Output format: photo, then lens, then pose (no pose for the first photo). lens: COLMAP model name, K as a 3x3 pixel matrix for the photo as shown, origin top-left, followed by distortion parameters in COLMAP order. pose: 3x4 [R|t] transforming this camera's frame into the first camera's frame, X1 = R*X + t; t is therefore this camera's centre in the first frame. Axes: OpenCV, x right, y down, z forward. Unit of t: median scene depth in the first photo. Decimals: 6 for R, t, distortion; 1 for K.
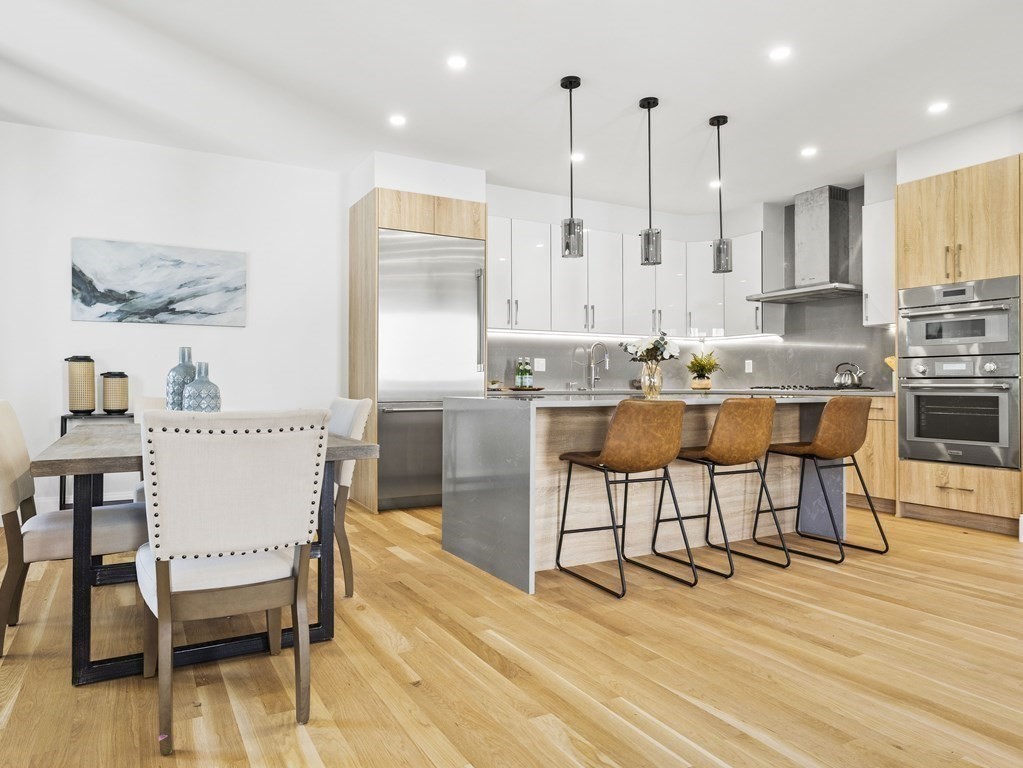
lens RADIAL K [[662.9, 0, 480.4], [0, 662.9, 380.7], [0, 0, 1]] dist [0.009355, -0.007021]
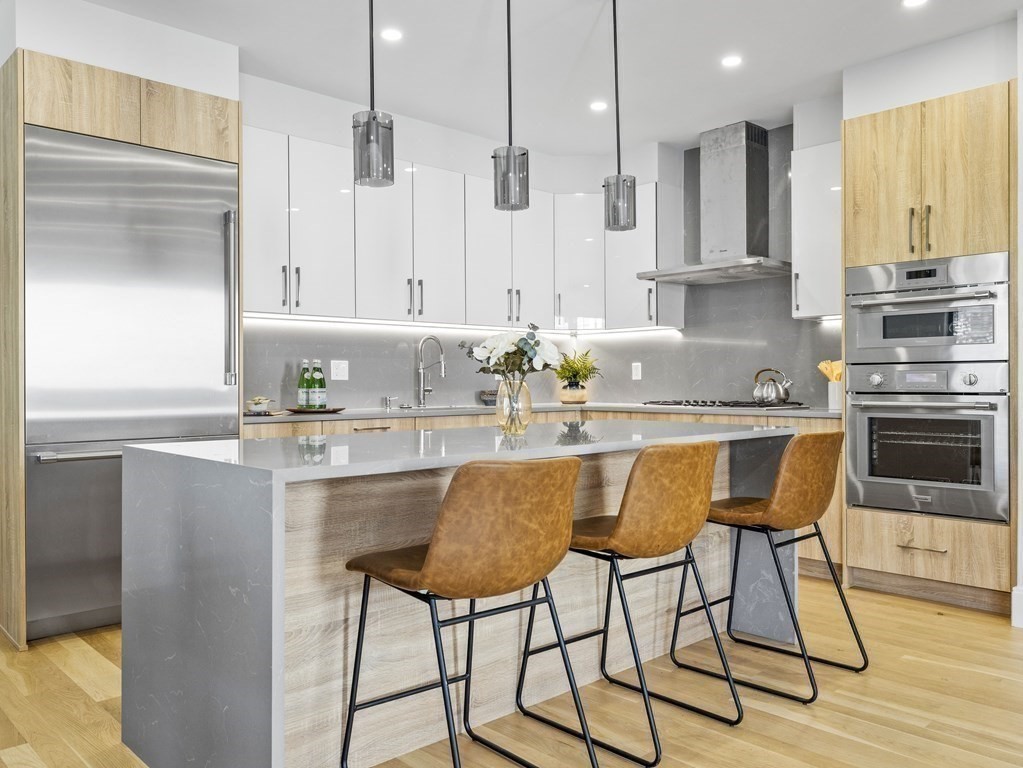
lens RADIAL K [[820.0, 0, 509.3], [0, 820.0, 383.1], [0, 0, 1]] dist [0.010443, -0.001247]
pose [[0.965448, -0.004843, 0.260552, 0.058184], [0.003275, 0.999974, 0.006453, -0.022666], [-0.260576, -0.005377, 0.965438, 0.266925]]
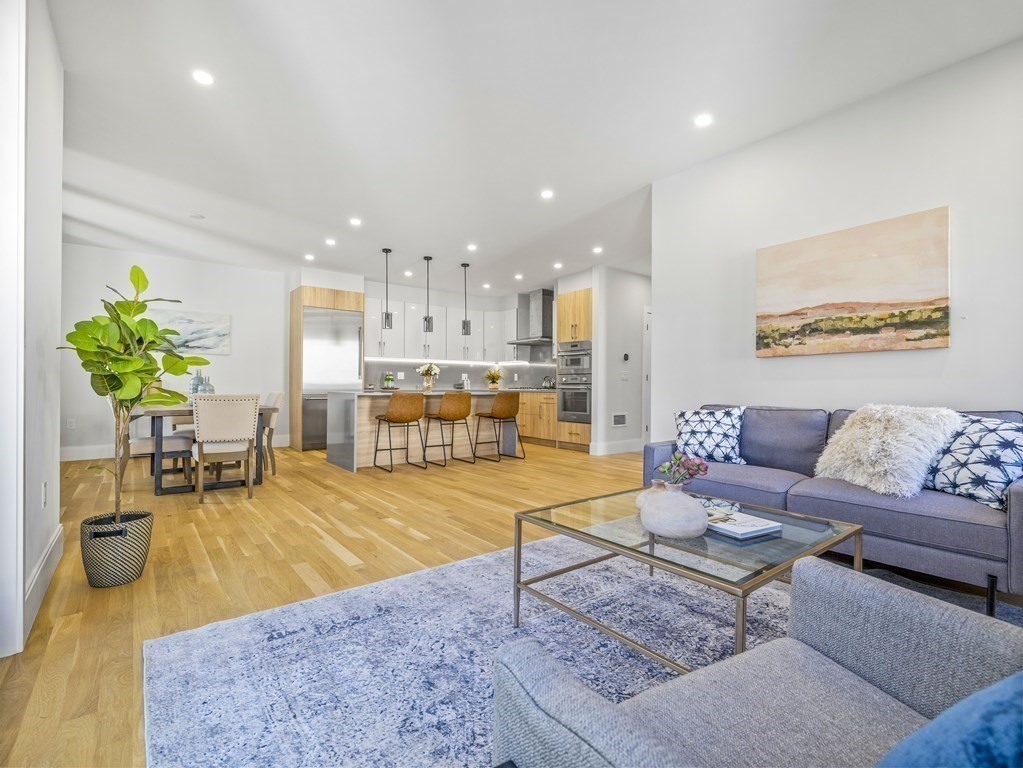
lens RADIAL K [[482.3, 0, 505.7], [0, 482.3, 385.5], [0, 0, 1]] dist [0.011574, 0.000756]
pose [[0.985918, 0.004760, 0.167161, 0.217496], [-0.005440, 0.999979, 0.003616, -0.003644], [-0.167140, -0.004474, 0.985923, -0.558132]]
